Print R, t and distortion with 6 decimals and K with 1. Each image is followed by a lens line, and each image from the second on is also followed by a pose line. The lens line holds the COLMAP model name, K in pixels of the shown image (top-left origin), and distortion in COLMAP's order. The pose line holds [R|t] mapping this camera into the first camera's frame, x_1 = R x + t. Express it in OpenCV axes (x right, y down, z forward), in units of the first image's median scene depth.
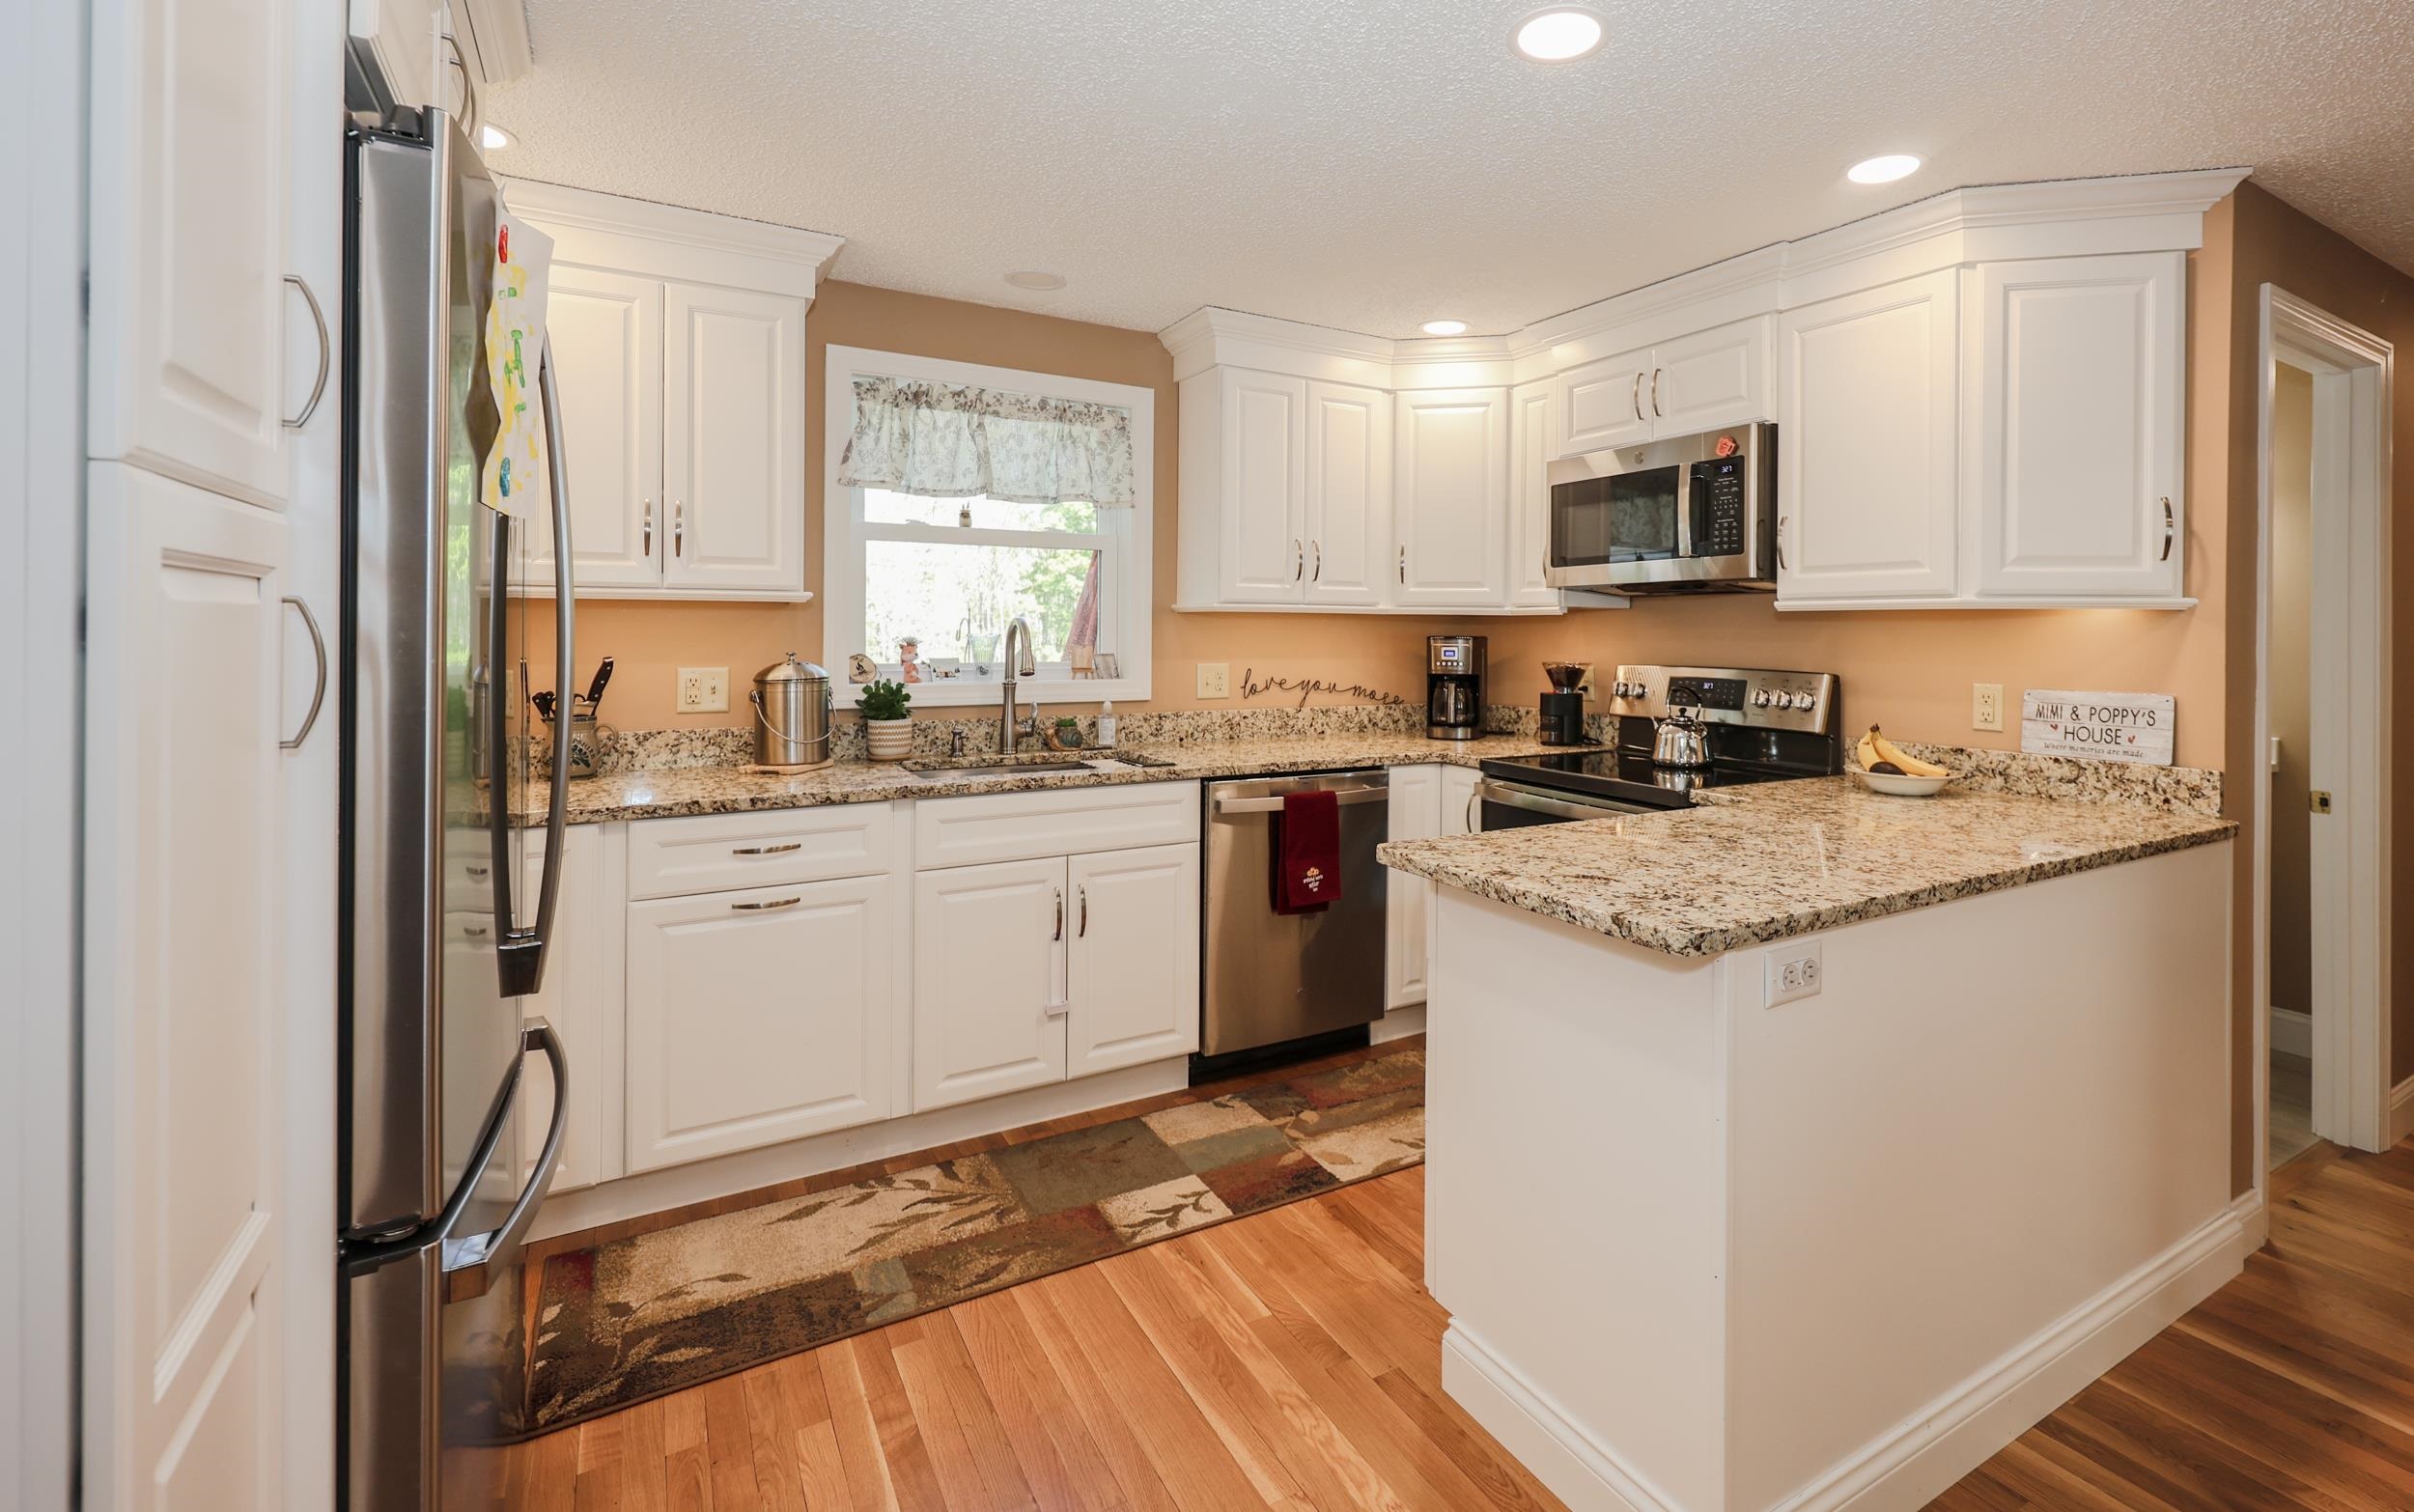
lens RADIAL K [[1098.7, 0, 1324.5], [0, 1098.7, 623.5], [0, 0, 1]] dist [0.005627, 0.000171]
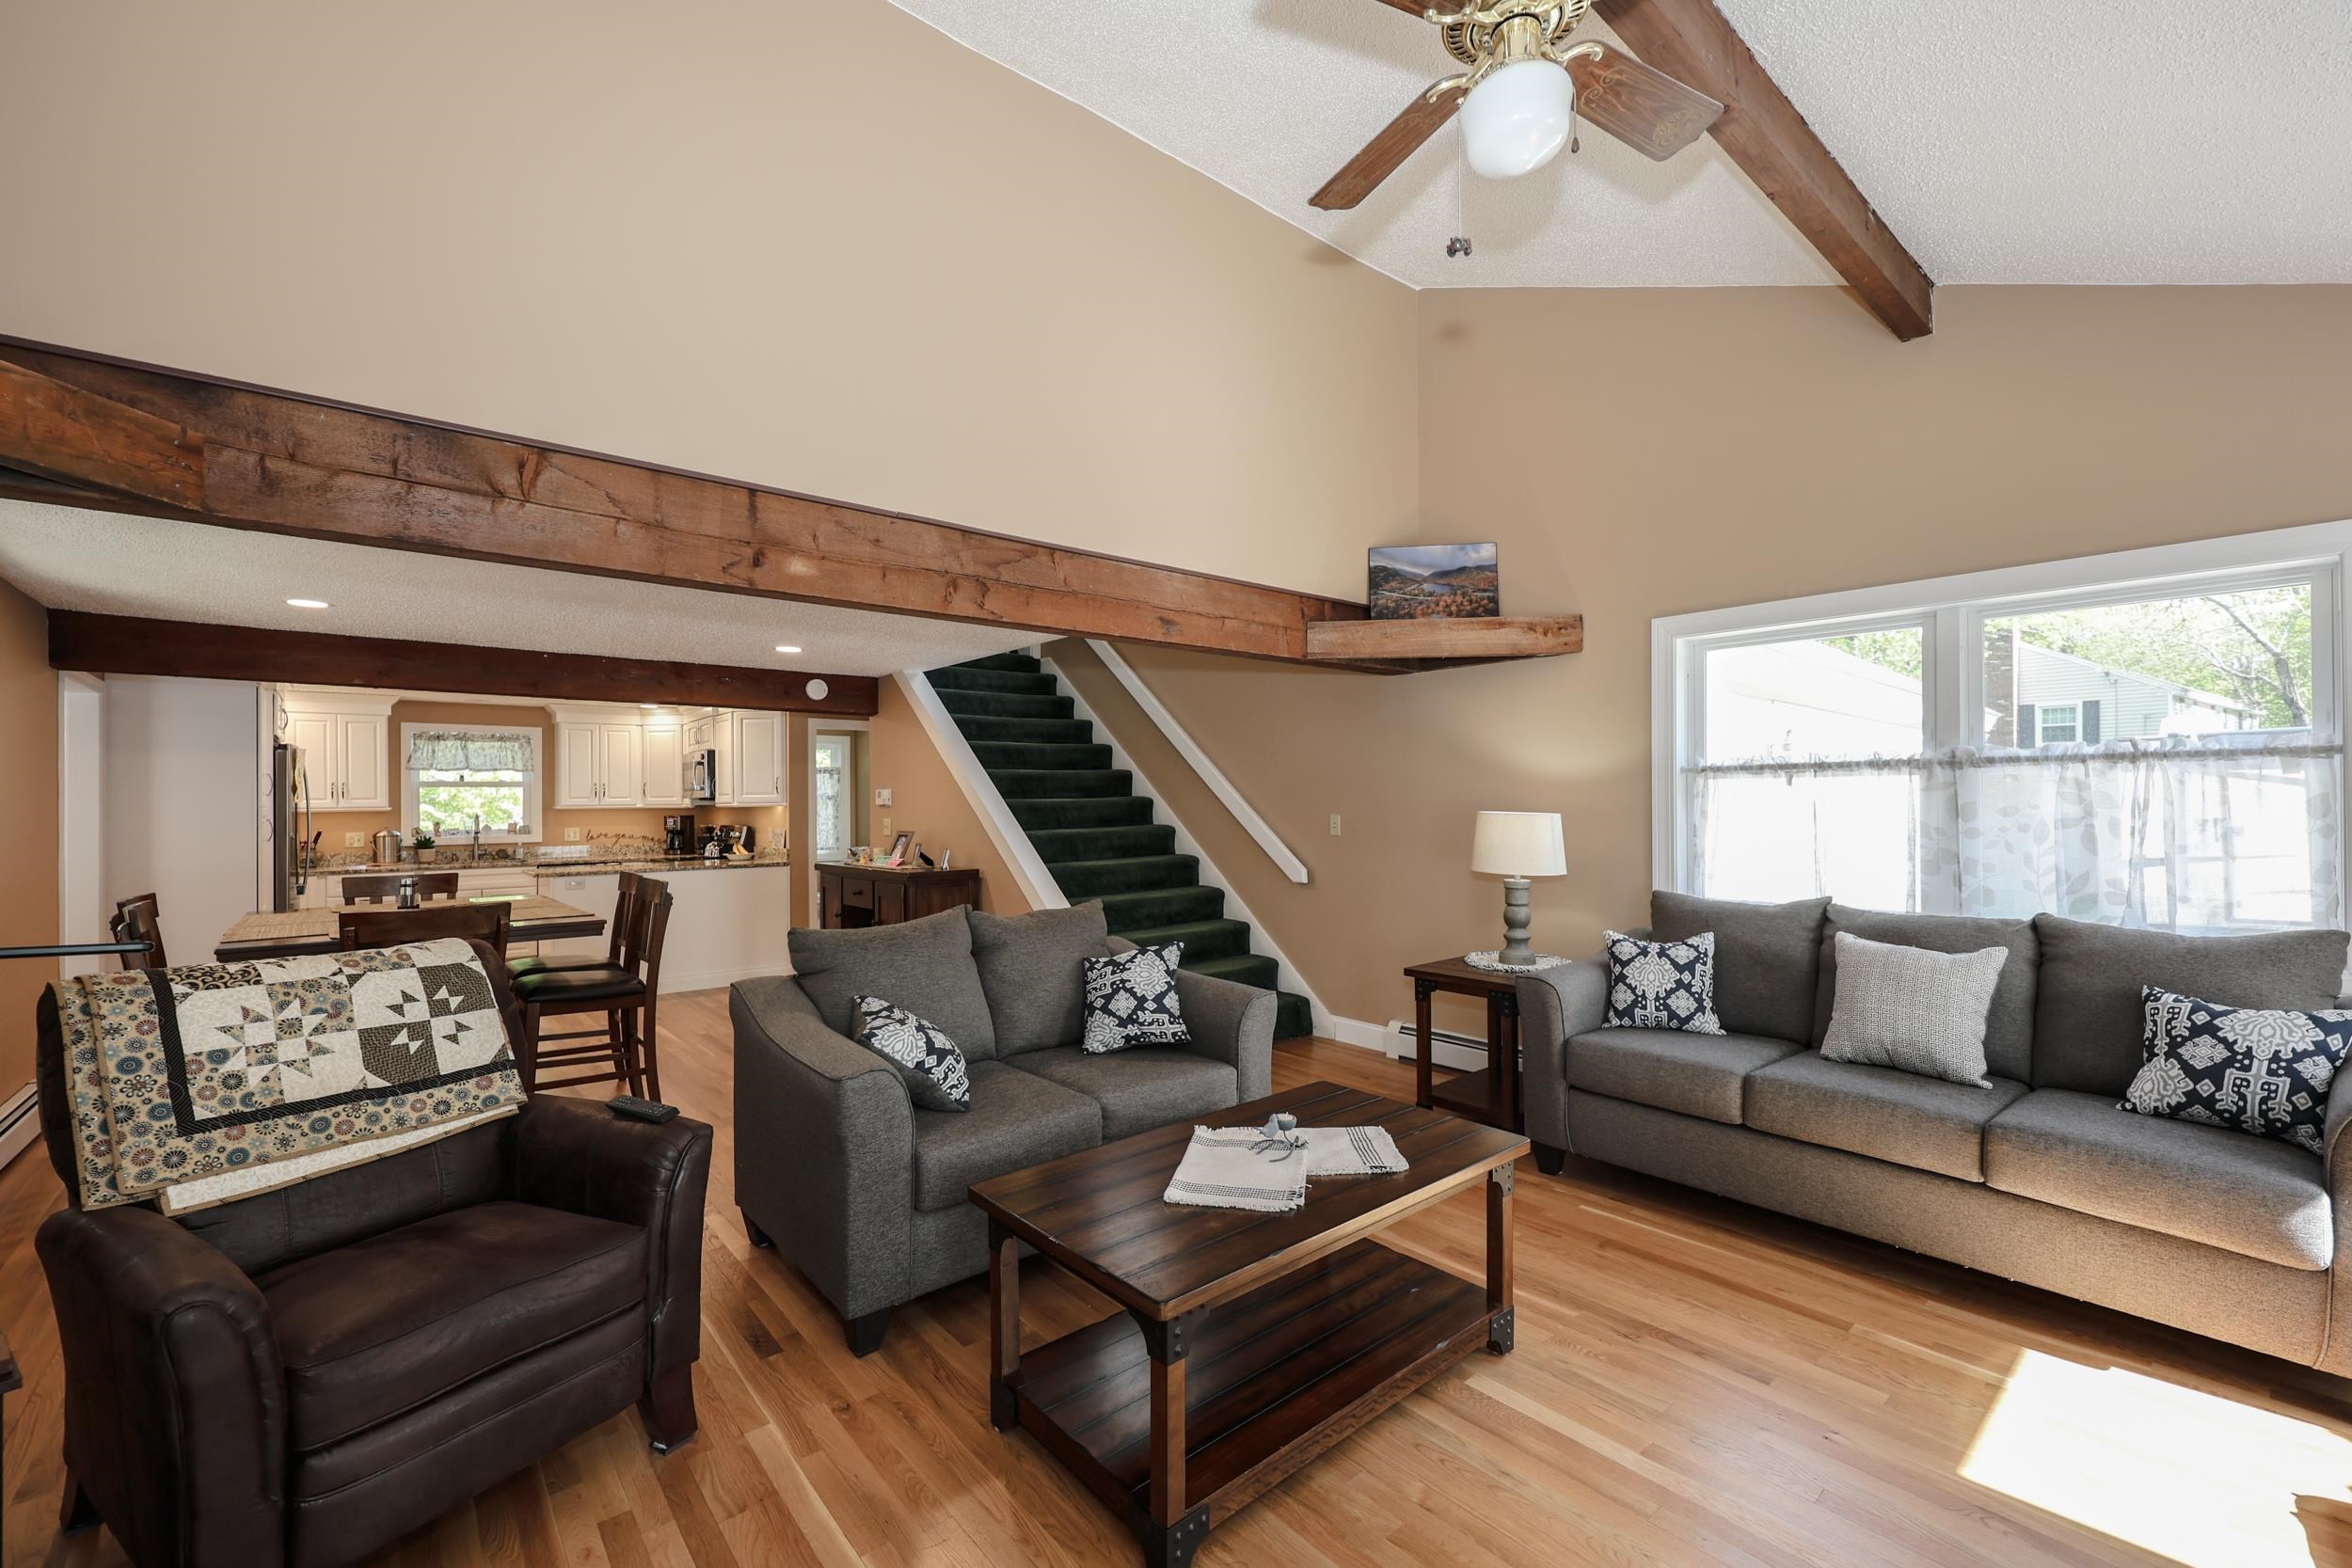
lens RADIAL K [[964.3, 0, 1177.1], [0, 964.3, 797.4], [0, 0, 1]] dist [0.001119, 0.000845]
pose [[0.988675, -0.017699, 0.149023, 1.195216], [0.017825, 0.999841, 0.000488, -0.016343], [-0.149008, 0.002174, 0.988834, -1.834920]]
